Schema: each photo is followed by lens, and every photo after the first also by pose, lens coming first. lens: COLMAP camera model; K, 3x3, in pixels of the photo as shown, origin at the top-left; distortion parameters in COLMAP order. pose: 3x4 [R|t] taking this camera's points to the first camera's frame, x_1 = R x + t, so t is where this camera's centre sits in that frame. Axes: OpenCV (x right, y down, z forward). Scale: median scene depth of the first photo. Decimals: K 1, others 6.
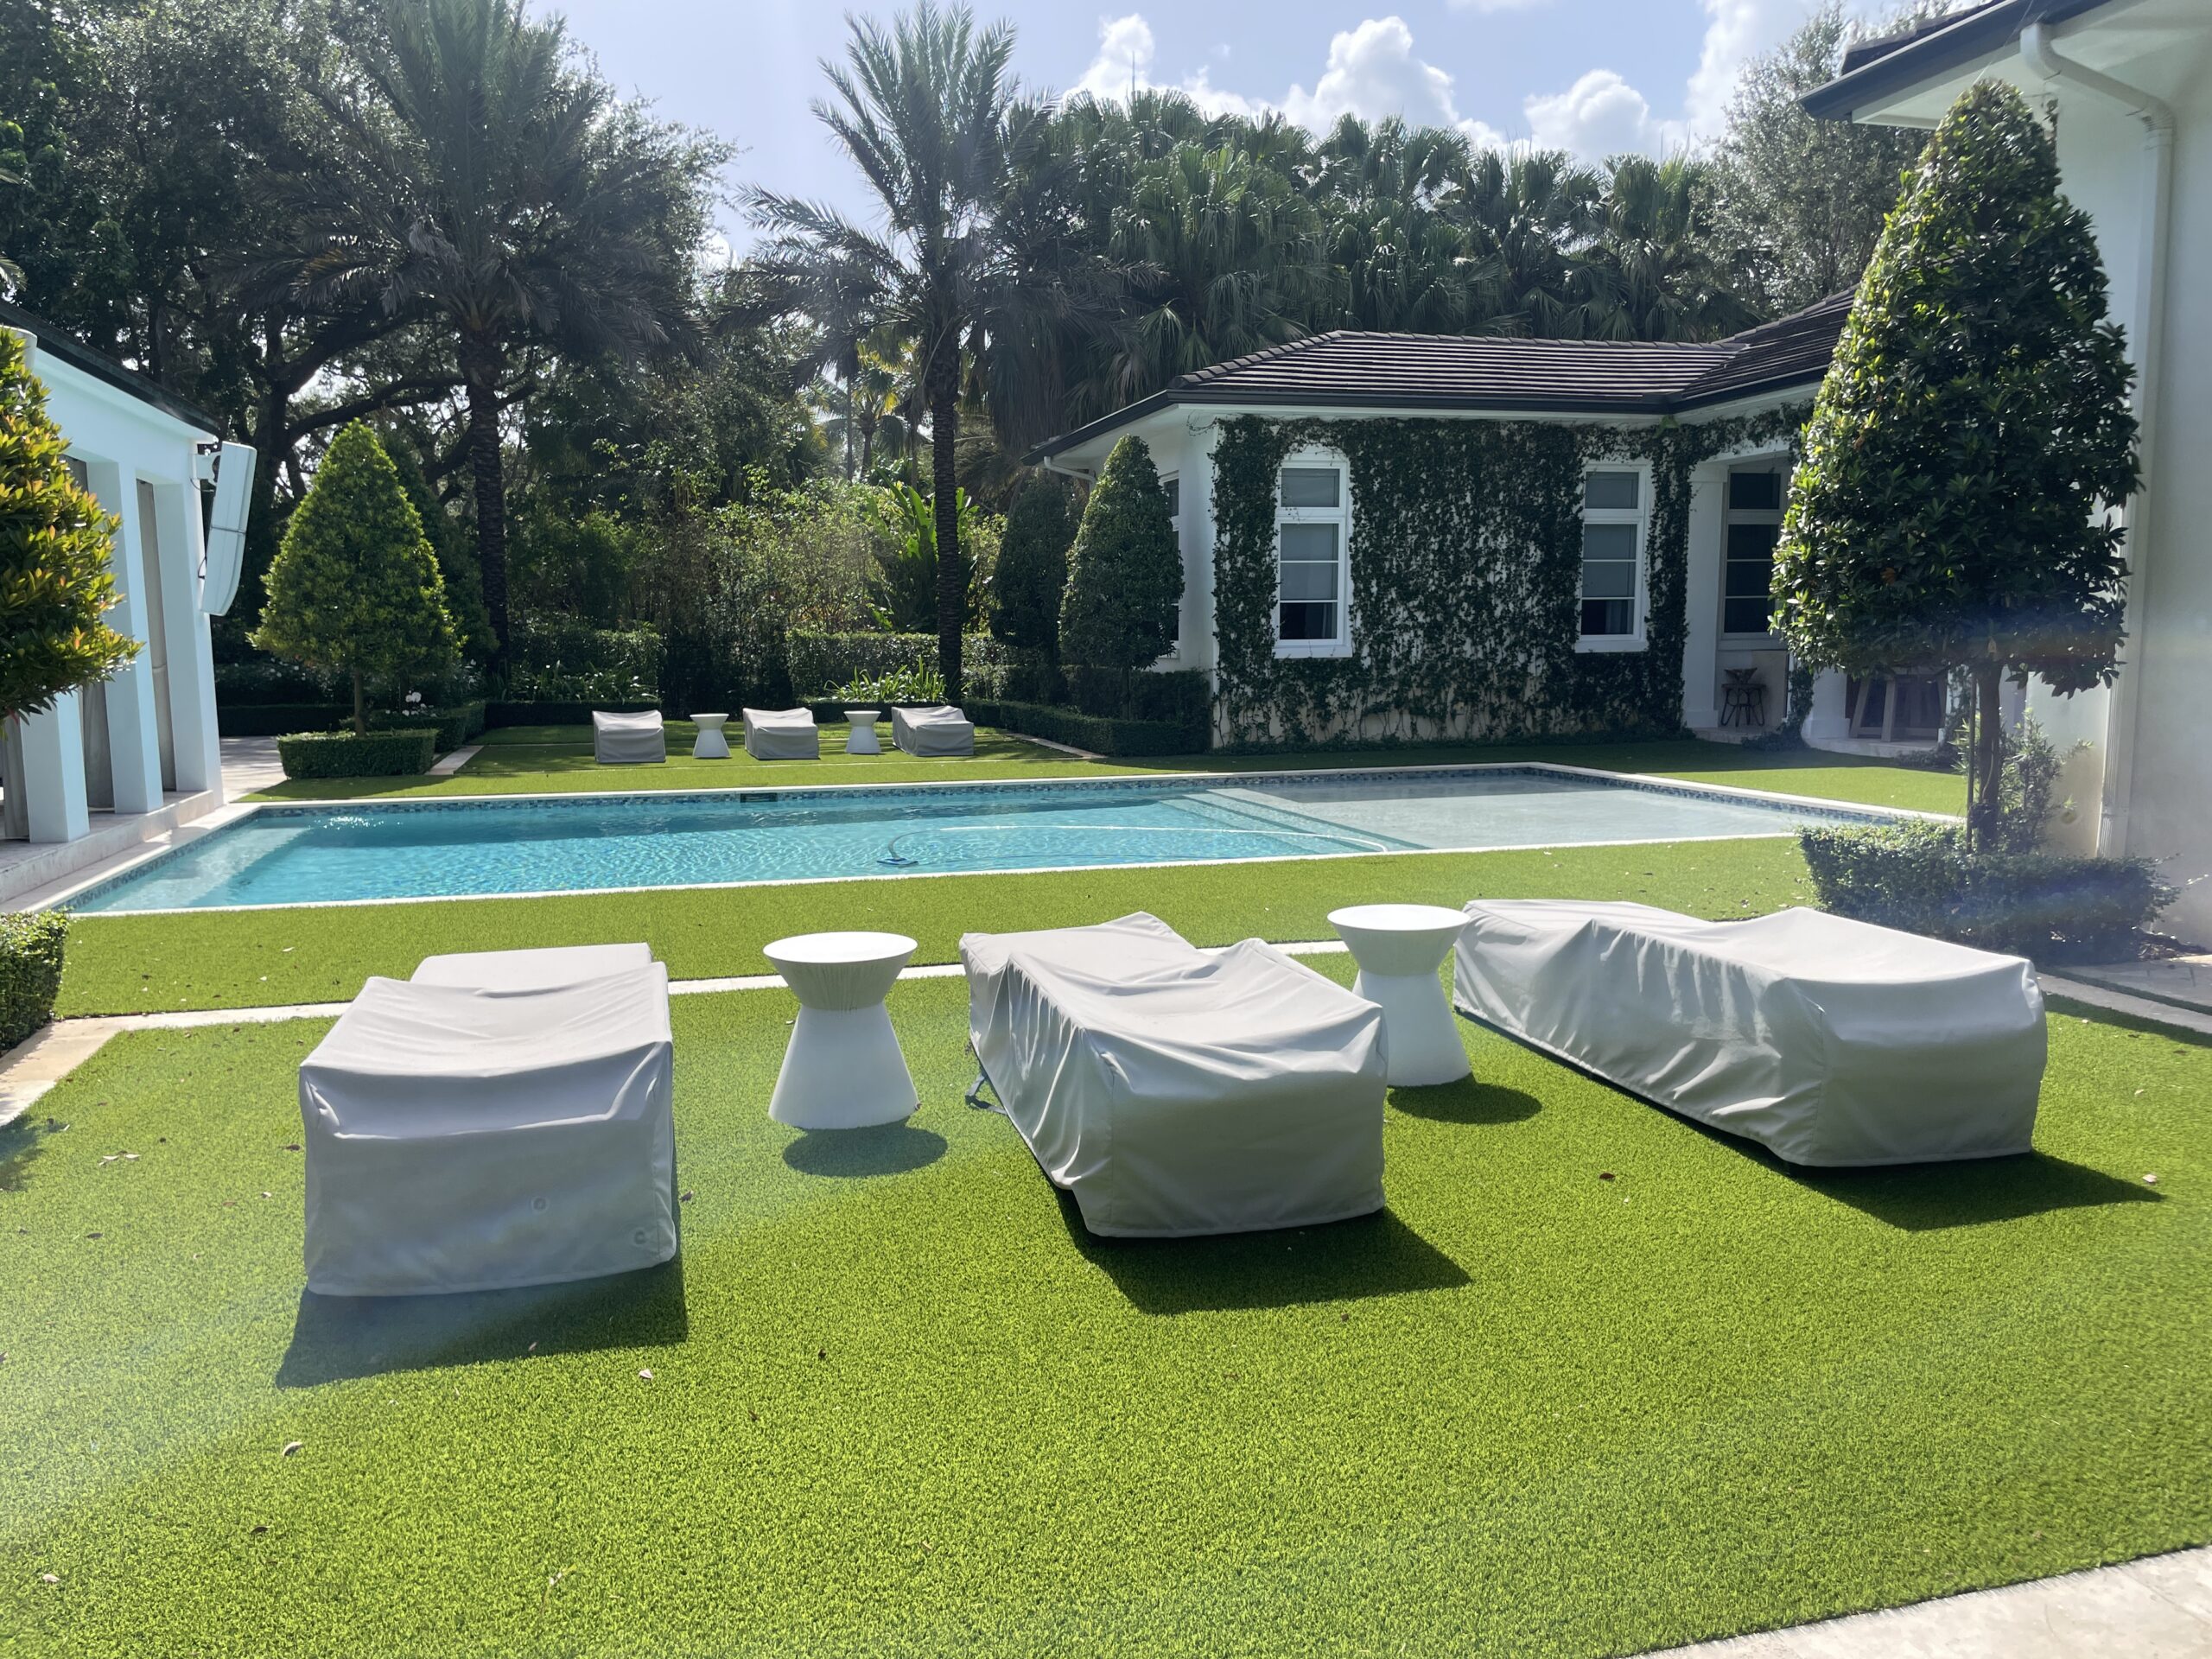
lens RADIAL K [[1679.0, 0, 1087.3], [0, 1679.0, 847.0], [0, 0, 1]] dist [0.094737, -0.134477]
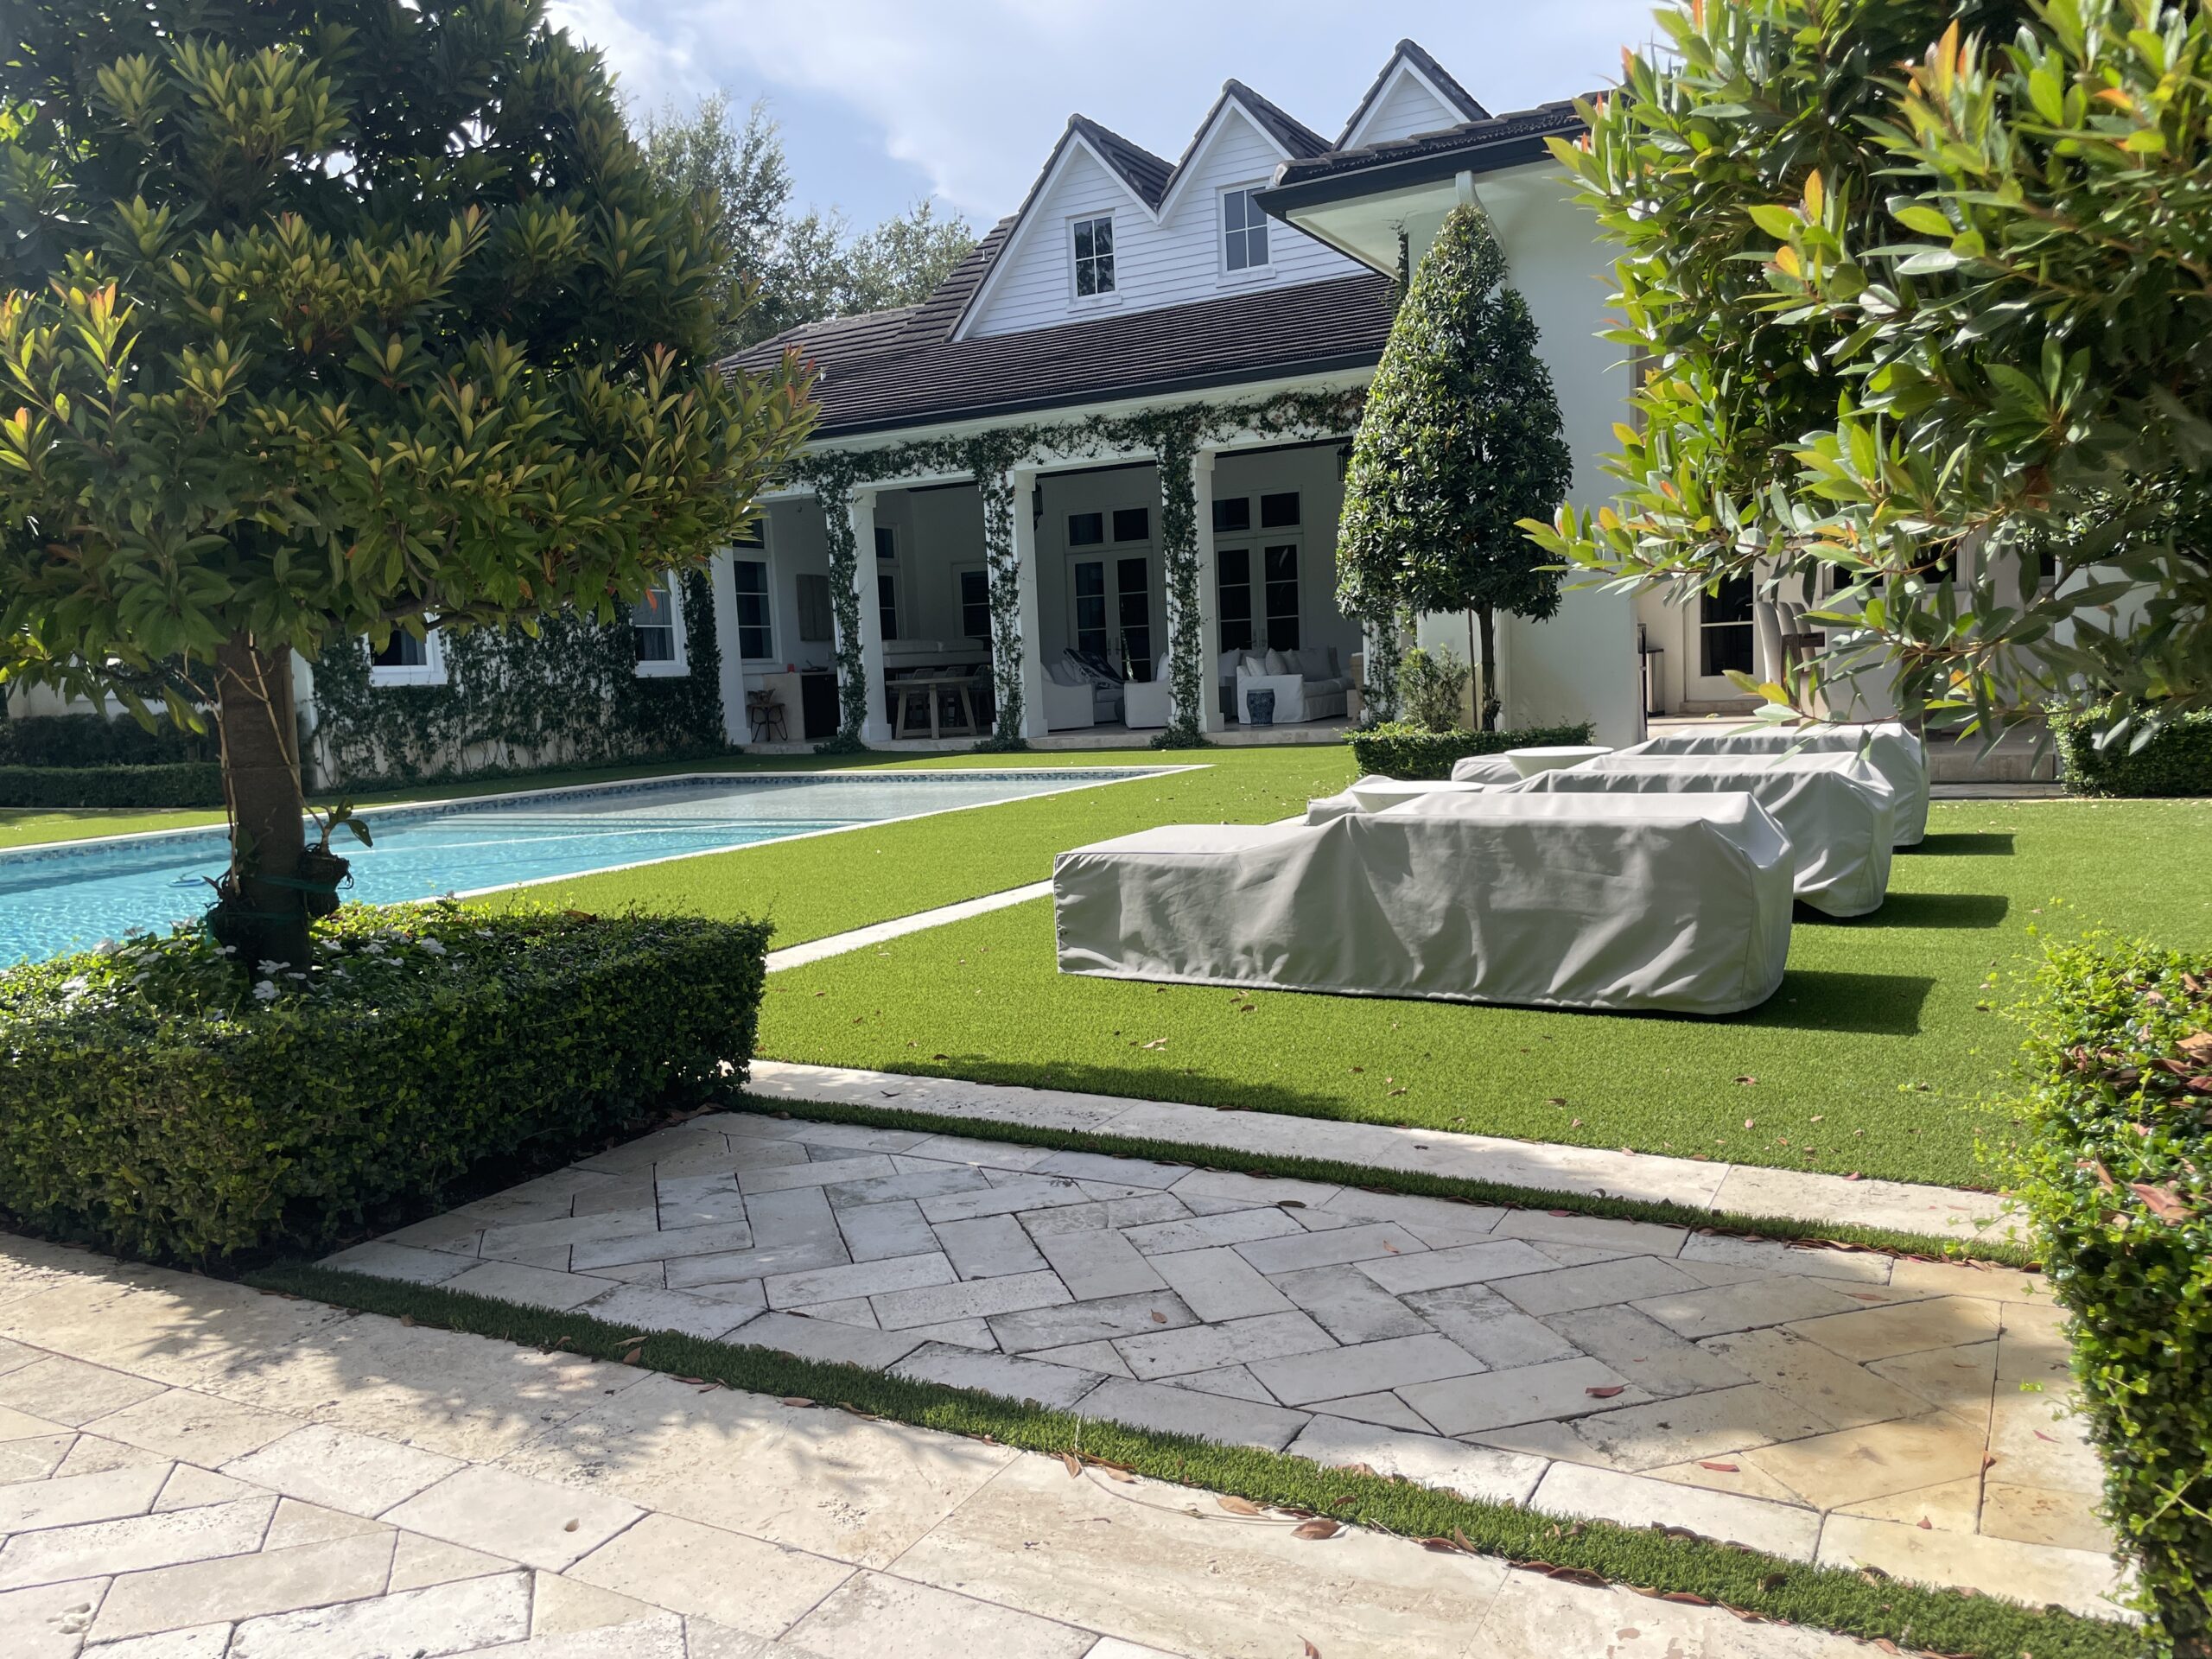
lens RADIAL K [[1679.0, 0, 1089.3], [0, 1679.0, 863.6], [0, 0, 1]] dist [0.094737, -0.134477]
pose [[0.691031, -0.105026, 0.715154, -0.284731], [0.130278, 0.991282, 0.019694, 0.014808], [-0.710988, 0.079560, 0.698689, 0.089145]]
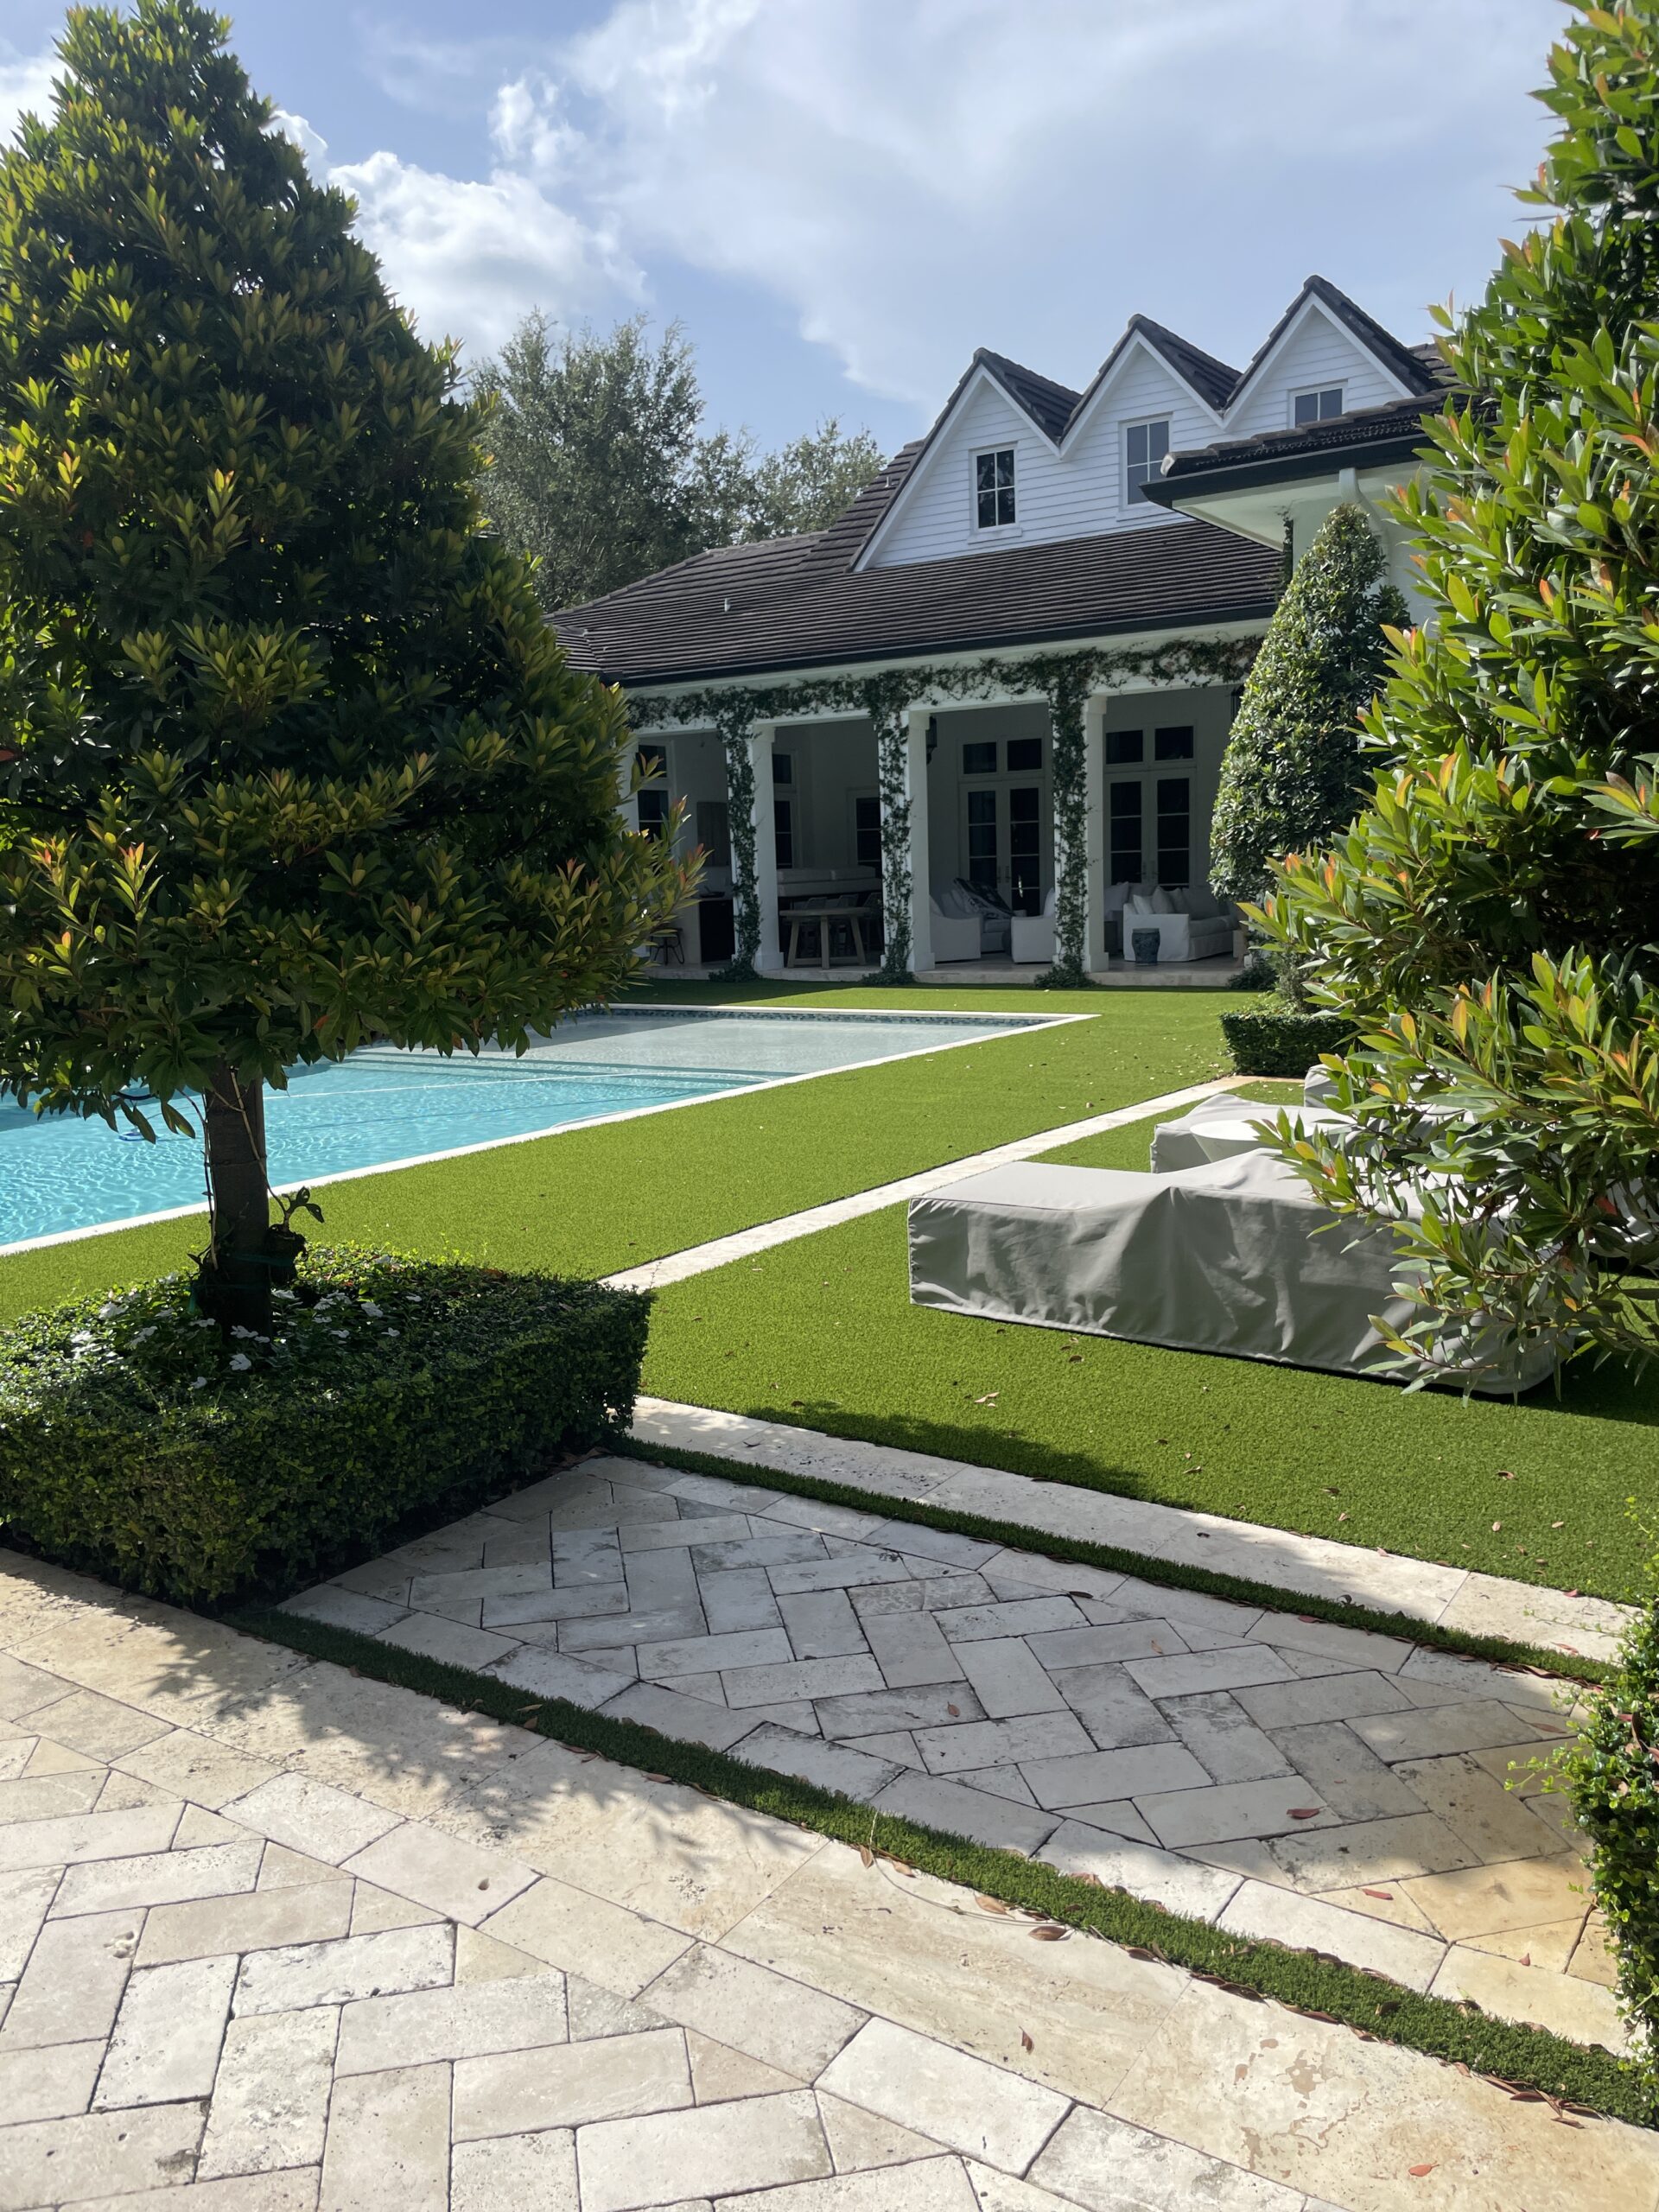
lens RADIAL K [[1679.0, 0, 852.6], [0, 1679.0, 1089.0], [0, 0, 1]] dist [0.094737, -0.134477]
pose [[0.746834, -0.101352, 0.657242, -0.297123], [0.106970, 0.993757, 0.031694, -0.010477], [-0.656351, 0.046635, 0.753013, 0.063396]]
